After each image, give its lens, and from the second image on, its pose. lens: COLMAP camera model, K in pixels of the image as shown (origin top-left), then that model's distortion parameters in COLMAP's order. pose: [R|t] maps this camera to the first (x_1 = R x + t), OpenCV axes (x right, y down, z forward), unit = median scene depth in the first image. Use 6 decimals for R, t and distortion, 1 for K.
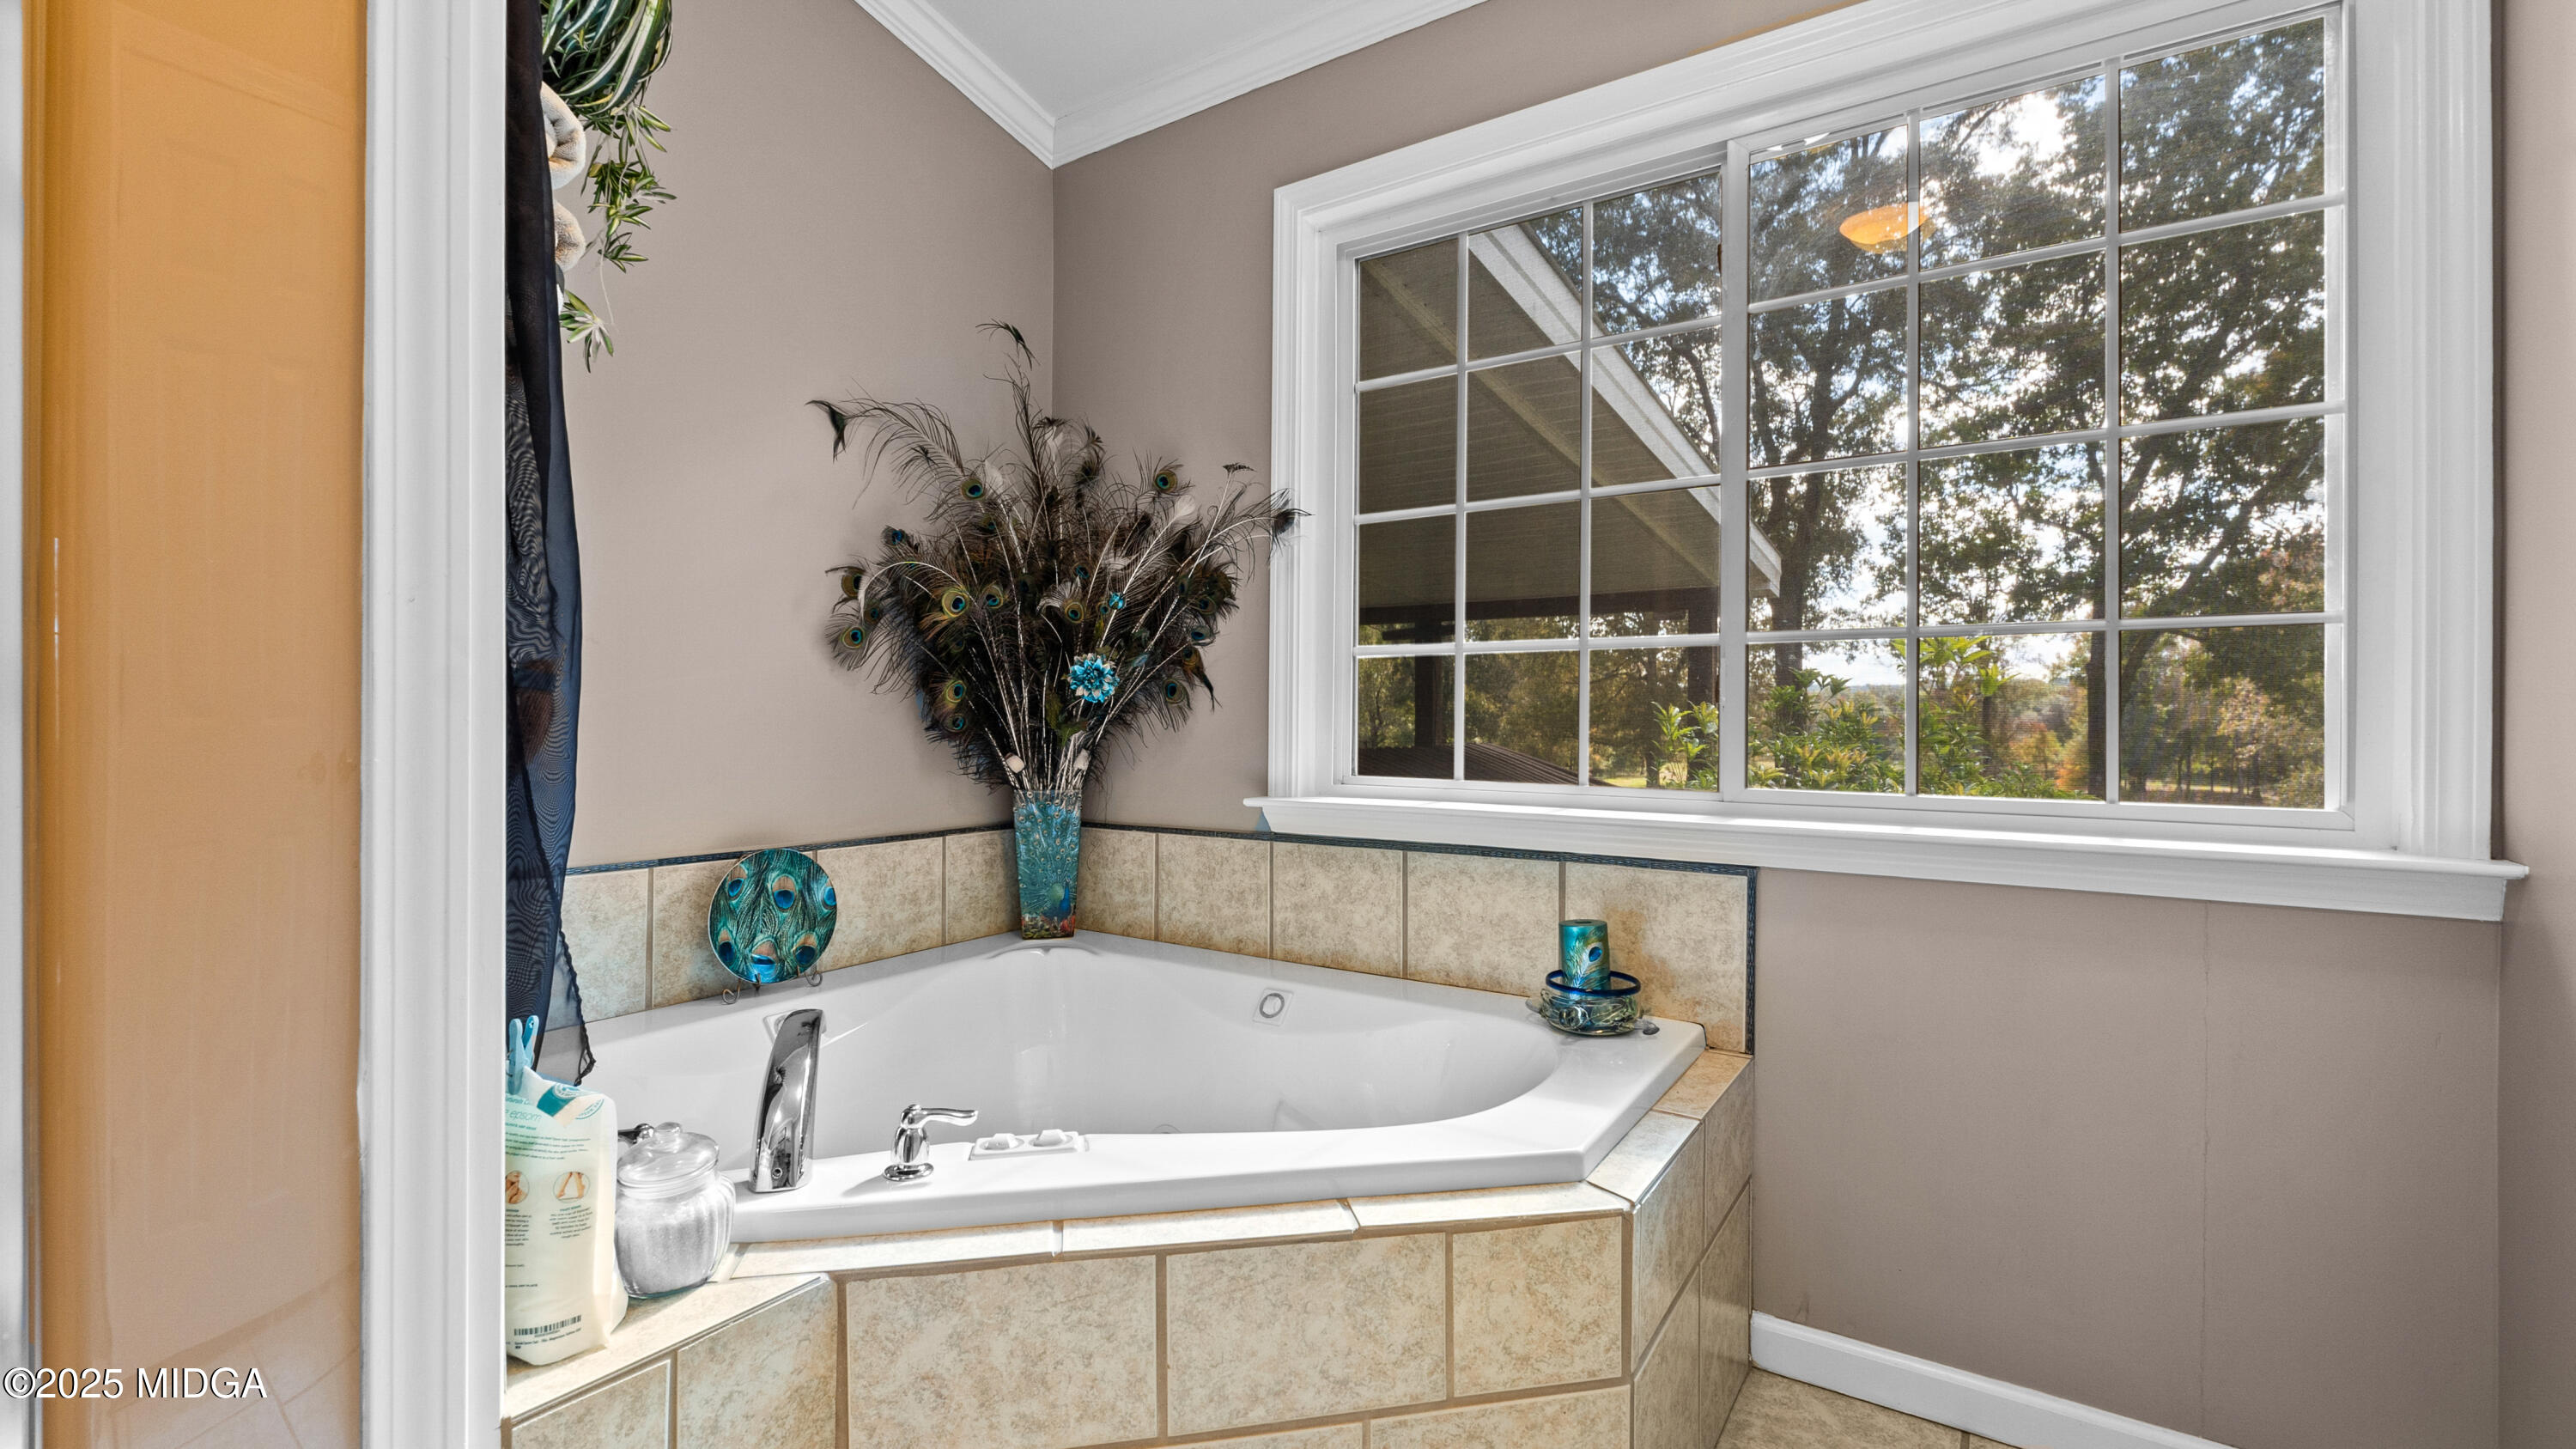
lens RADIAL K [[1094.0, 0, 1288.0], [0, 1094.0, 724.5], [0, 0, 1]] dist [-0.005224, -0.000244]
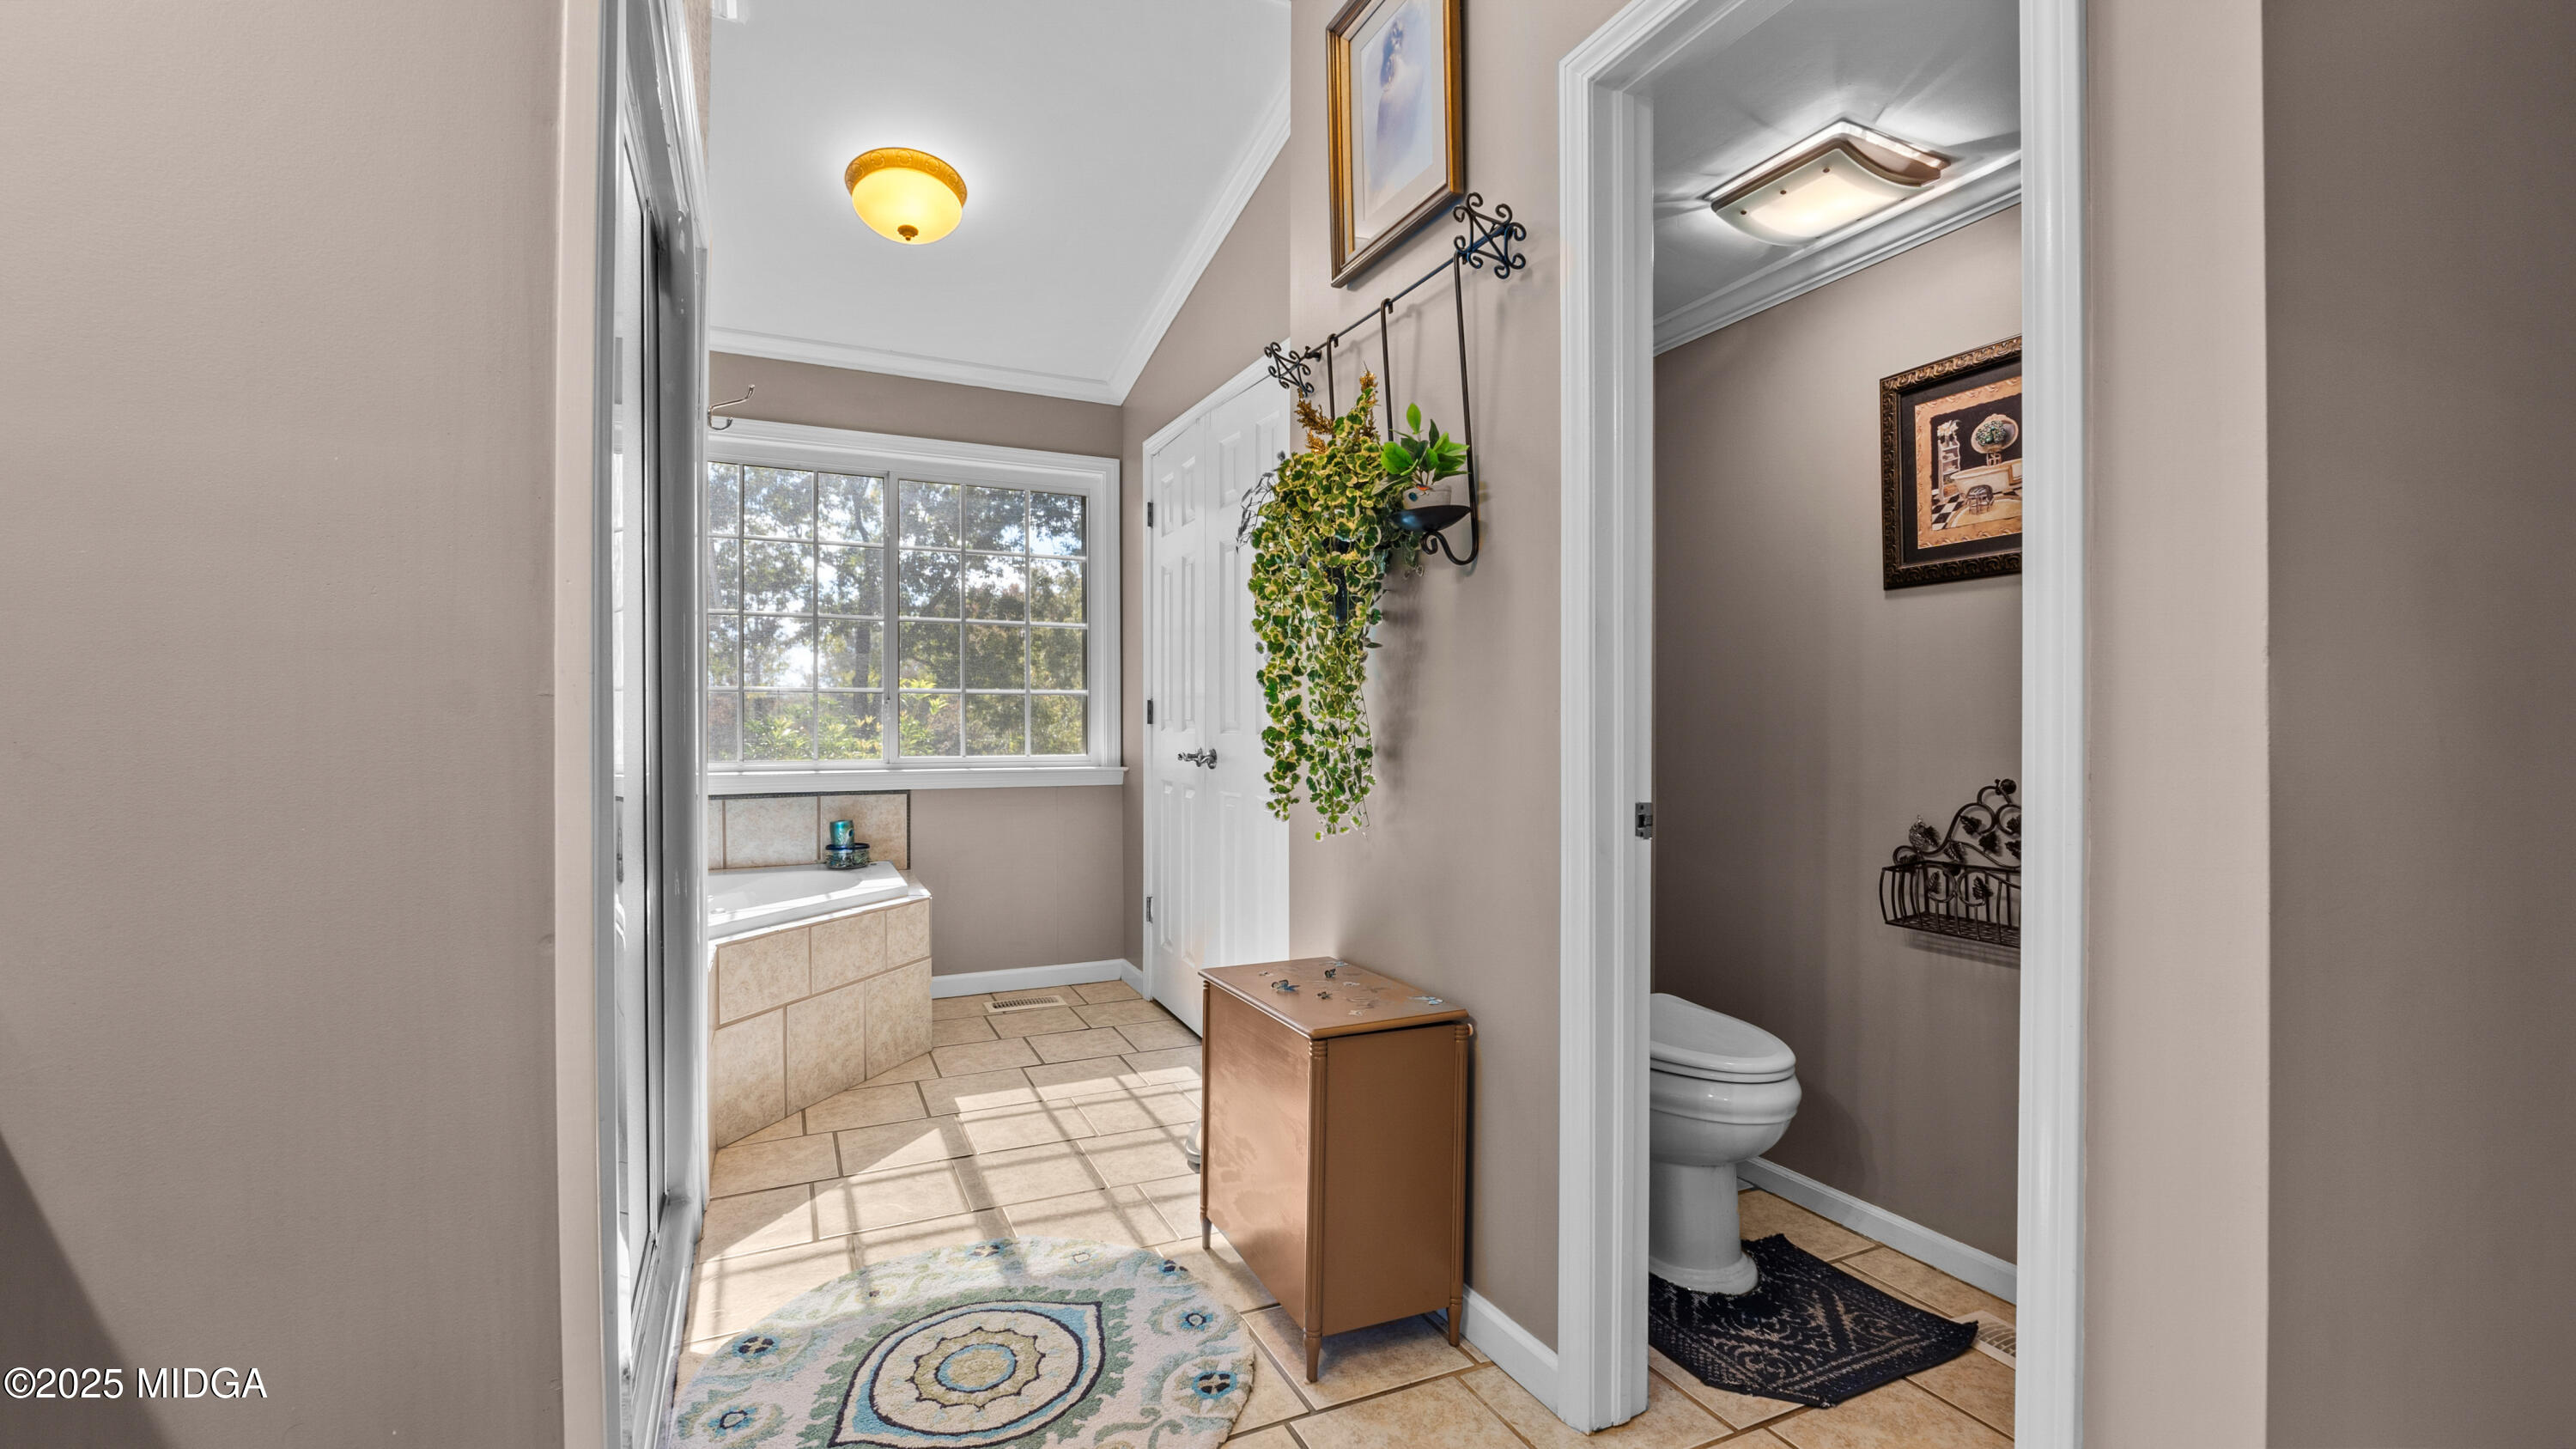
lens RADIAL K [[1094.0, 0, 1288.0], [0, 1094.0, 724.5], [0, 0, 1]] dist [-0.005224, -0.000244]
pose [[0.510377, -0.005029, 0.859936, -0.996943], [0.006582, 0.999976, 0.001941, -0.007416], [-0.859925, 0.004669, 0.510398, -0.760552]]
